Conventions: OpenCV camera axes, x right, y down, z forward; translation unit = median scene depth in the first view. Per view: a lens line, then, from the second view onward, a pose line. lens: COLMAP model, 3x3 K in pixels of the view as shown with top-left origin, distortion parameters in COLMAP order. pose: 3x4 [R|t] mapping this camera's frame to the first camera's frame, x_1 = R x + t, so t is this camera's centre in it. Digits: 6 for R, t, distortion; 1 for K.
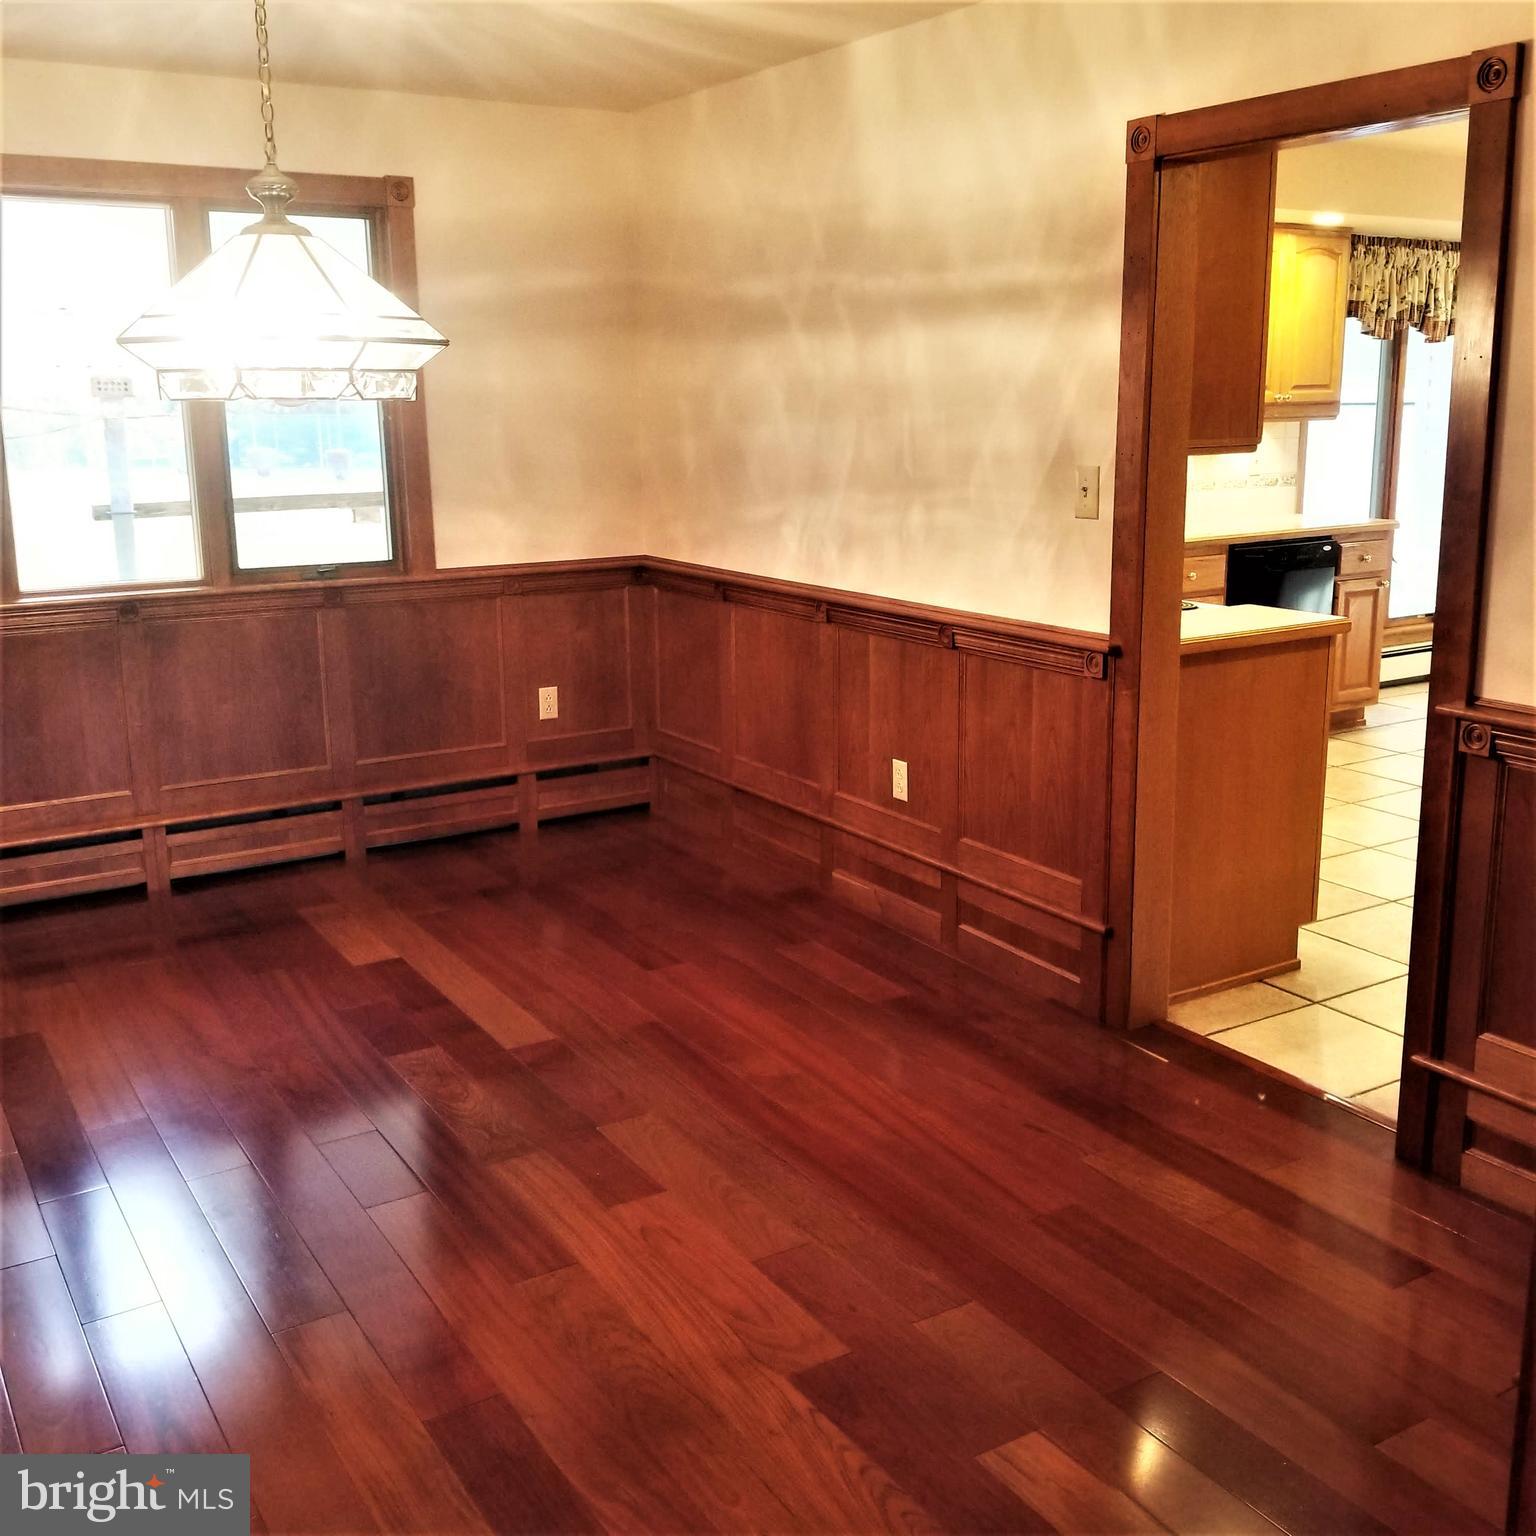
lens RADIAL K [[1597.1, 0, 768.0], [0, 1597.1, 768.0], [0, 0, 1]] dist [-0.079234, 0.023150]
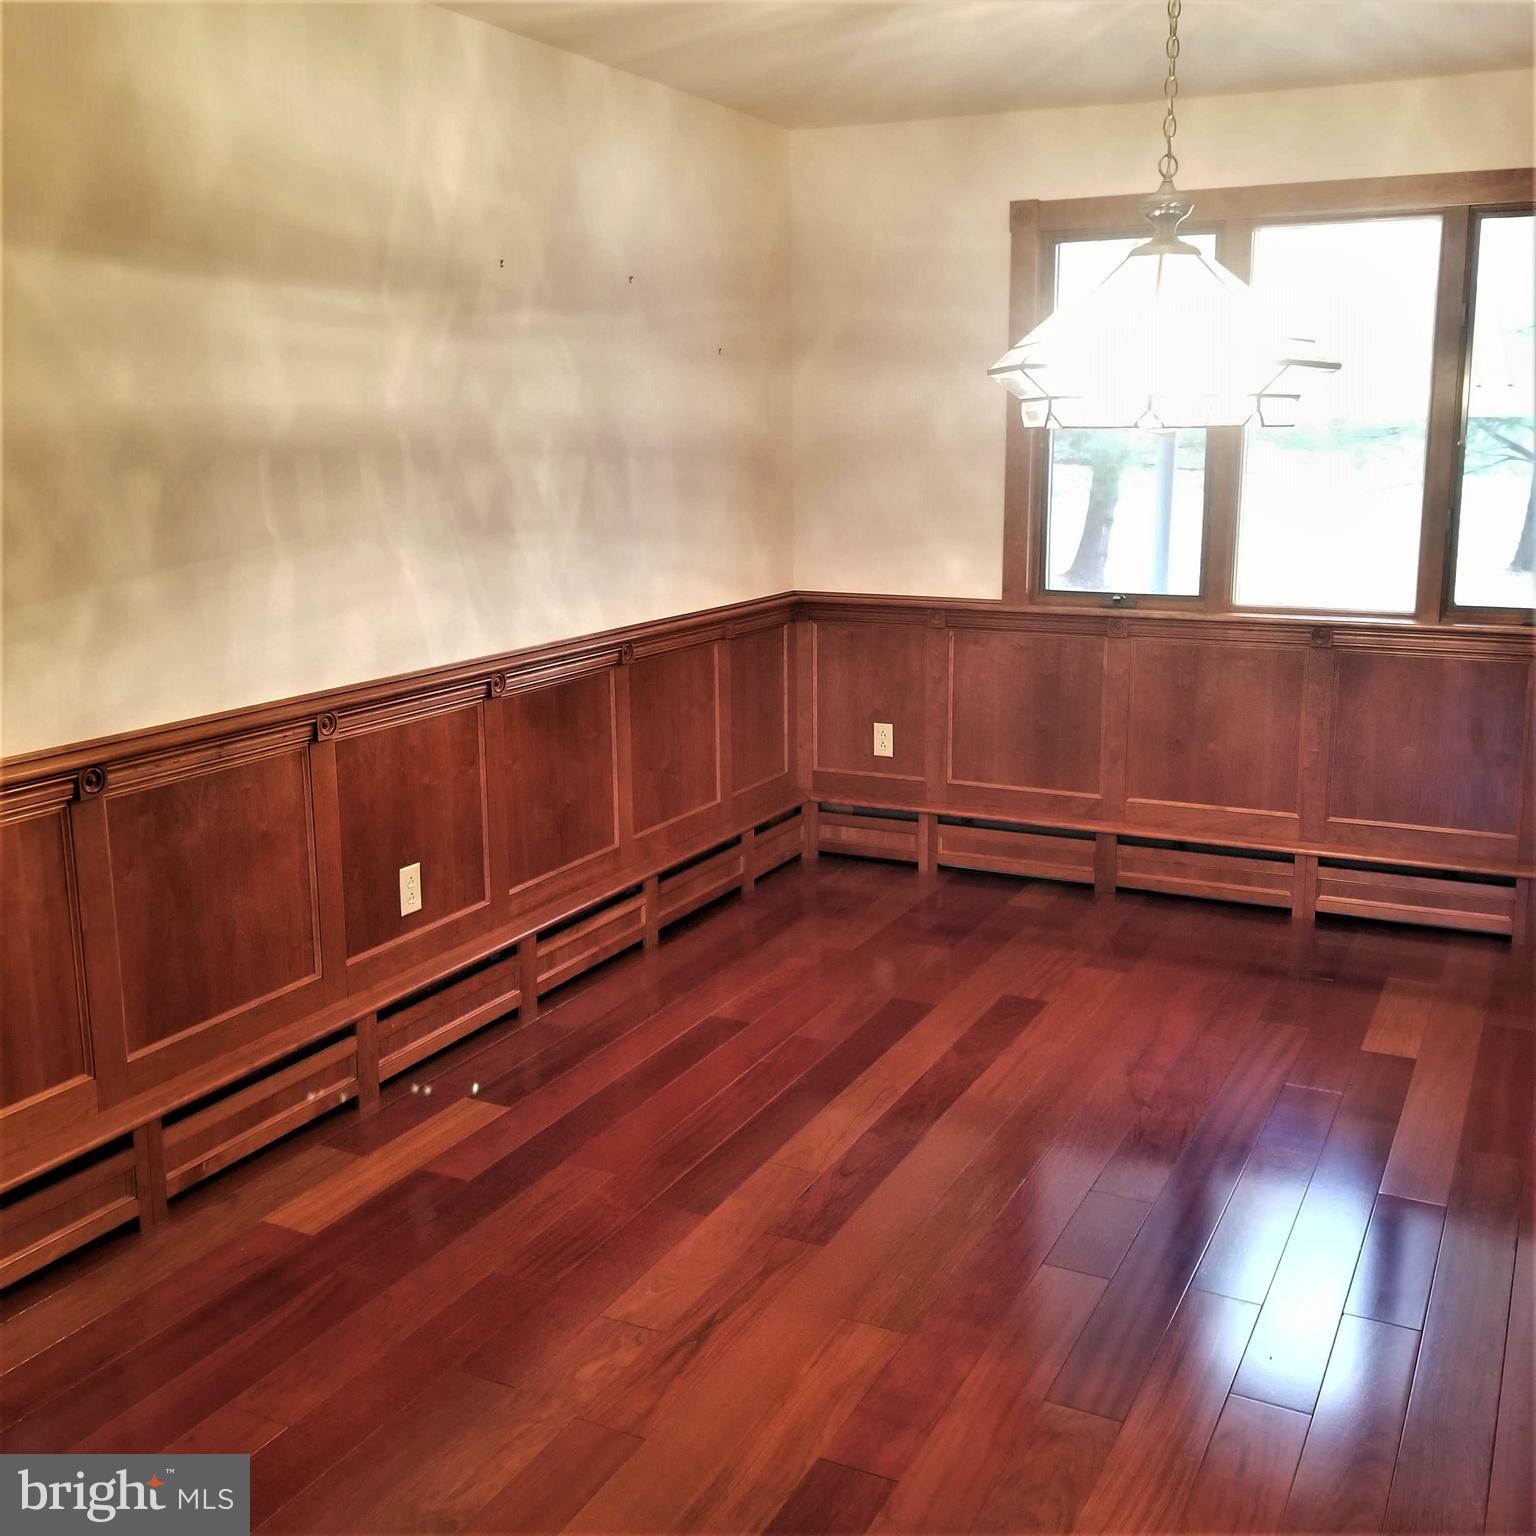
lens RADIAL K [[1536.1, 0, 768.7], [0, 1536.1, 695.4], [0, 0, 1]] dist [0.147924, -0.007978]
pose [[0.498138, 0.135500, -0.856445, 0.270043], [-0.188175, 0.981069, 0.045768, -0.042098], [0.846433, 0.138363, 0.514205, 0.200535]]
